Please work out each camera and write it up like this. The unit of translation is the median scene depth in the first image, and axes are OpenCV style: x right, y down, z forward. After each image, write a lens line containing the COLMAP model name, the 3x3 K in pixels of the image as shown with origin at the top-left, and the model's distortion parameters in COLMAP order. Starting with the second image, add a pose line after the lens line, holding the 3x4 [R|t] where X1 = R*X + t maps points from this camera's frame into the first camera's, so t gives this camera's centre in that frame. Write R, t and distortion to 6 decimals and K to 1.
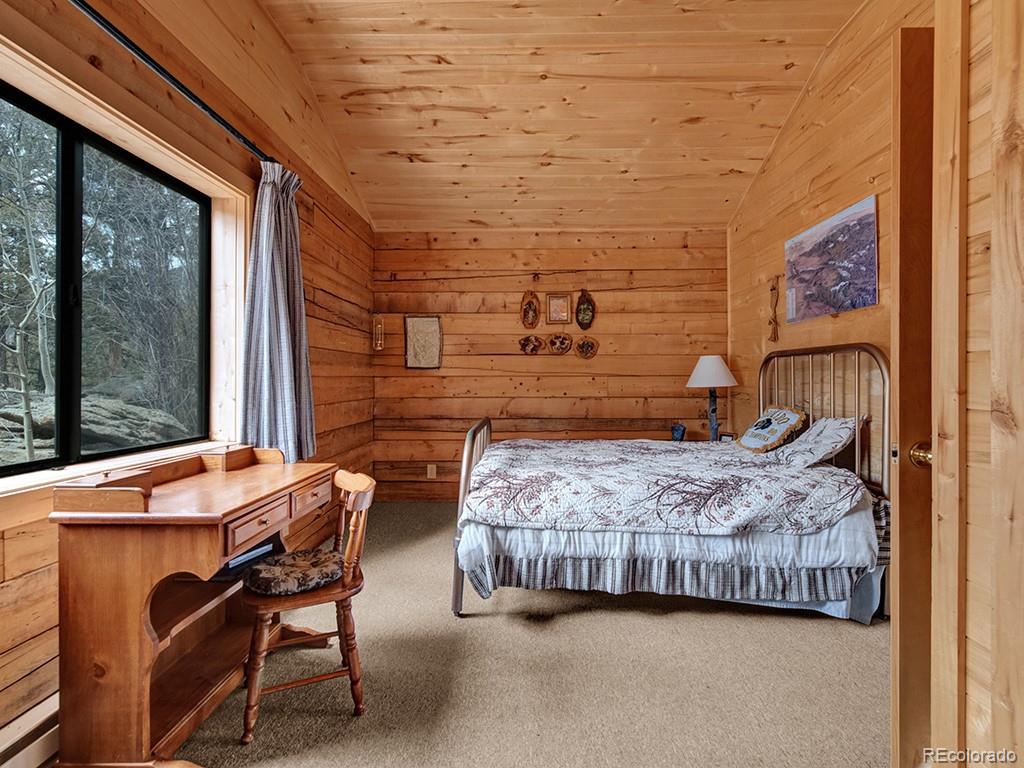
lens RADIAL K [[552.3, 0, 512.0], [0, 552.3, 384.0], [0, 0, 1]] dist [0.000622, 0.000006]
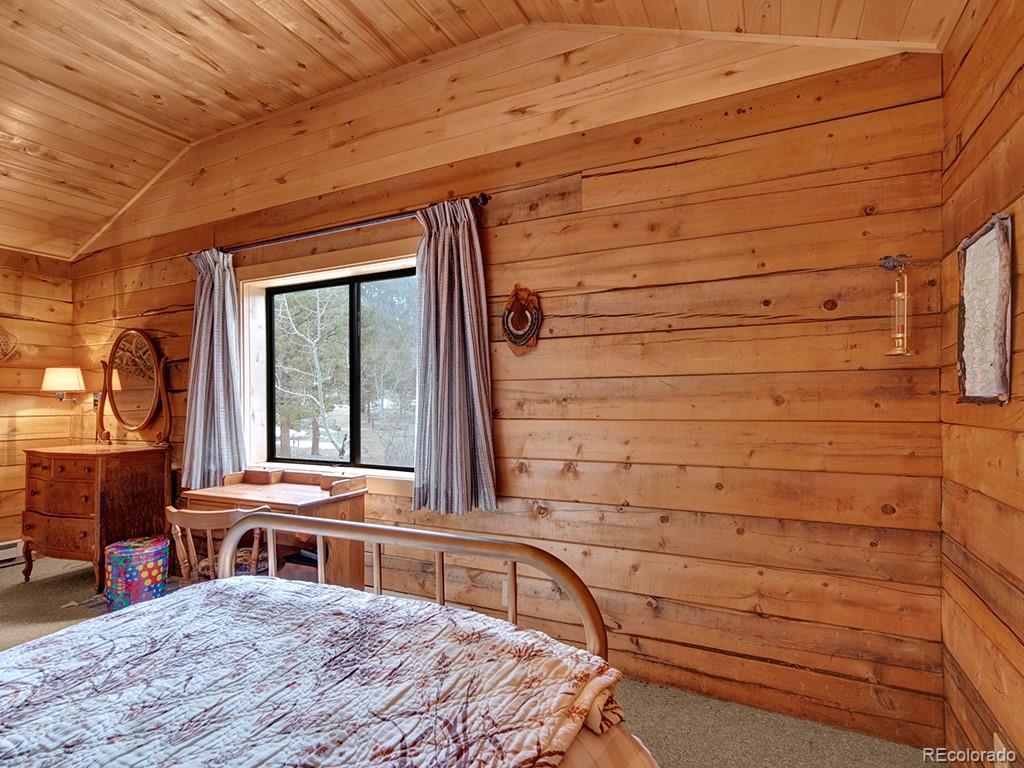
lens RADIAL K [[519.7, 0, 512.0], [0, 519.7, 384.0], [0, 0, 1]] dist [0.019339, 0.000956]
pose [[-0.425819, -0.022682, -0.904524, 0.213522], [0.001234, 0.999670, -0.025649, -0.031576], [0.904808, -0.012038, -0.425650, 0.914337]]
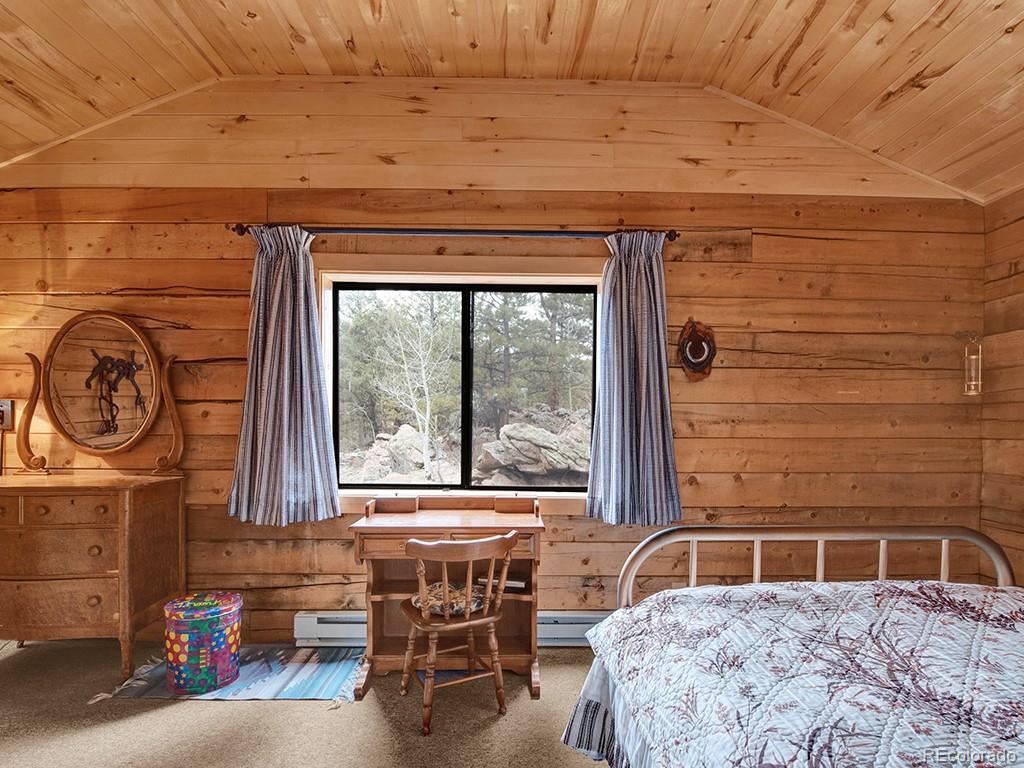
lens RADIAL K [[529.8, 0, 515.1], [0, 529.8, 424.2], [0, 0, 1]] dist [0.002570, -0.001071]
pose [[0.037778, 0.001042, -0.999286, 0.332032], [-0.014141, 0.999900, 0.000508, -0.022286], [0.999186, 0.014112, 0.037789, 0.460017]]
